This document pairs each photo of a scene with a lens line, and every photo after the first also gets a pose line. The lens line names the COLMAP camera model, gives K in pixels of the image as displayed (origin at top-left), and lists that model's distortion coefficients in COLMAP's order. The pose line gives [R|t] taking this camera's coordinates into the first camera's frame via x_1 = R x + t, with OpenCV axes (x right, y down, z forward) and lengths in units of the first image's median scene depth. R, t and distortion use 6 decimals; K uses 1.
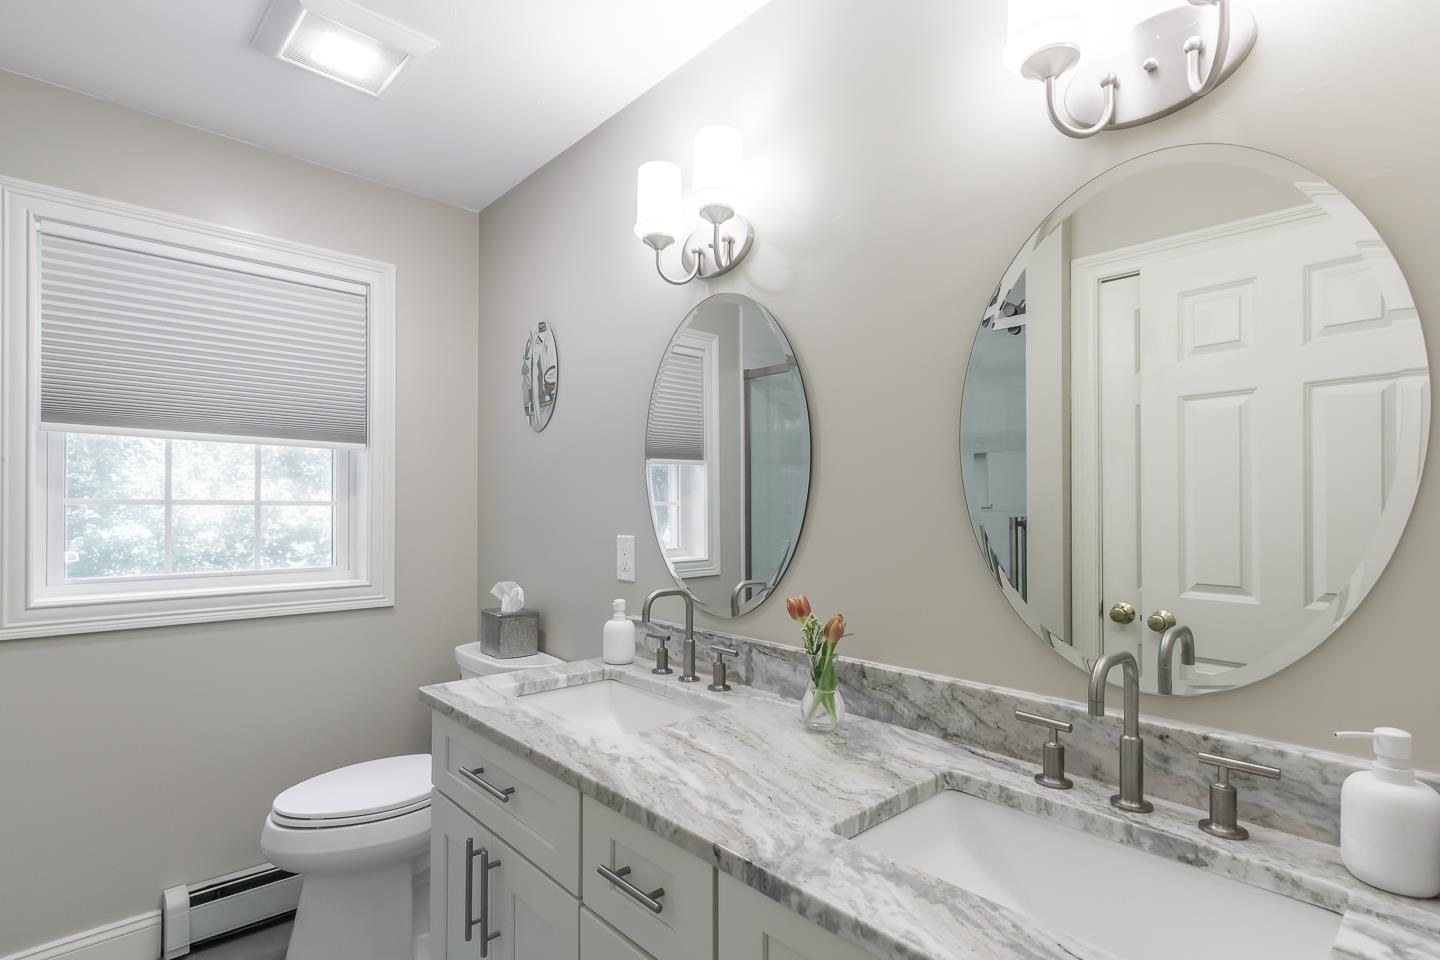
lens RADIAL K [[681.3, 0, 684.4], [0, 681.3, 505.1], [0, 0, 1]] dist [0.006611, -0.004057]
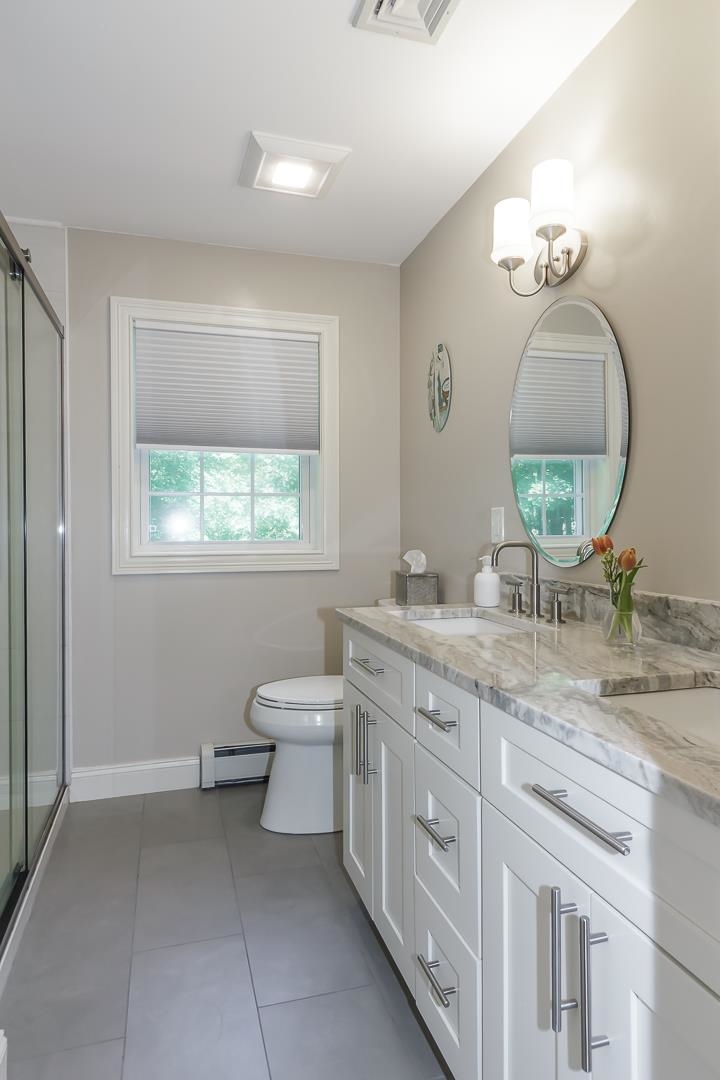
lens RADIAL K [[640.8, 0, 364.6], [0, 640.8, 531.4], [0, 0, 1]] dist [0.001076, -0.005876]
pose [[0.905373, -0.008391, -0.424533, 0.213906], [0.010585, 0.999940, 0.002811, 0.093726], [0.424484, -0.007038, 0.905408, -0.168053]]
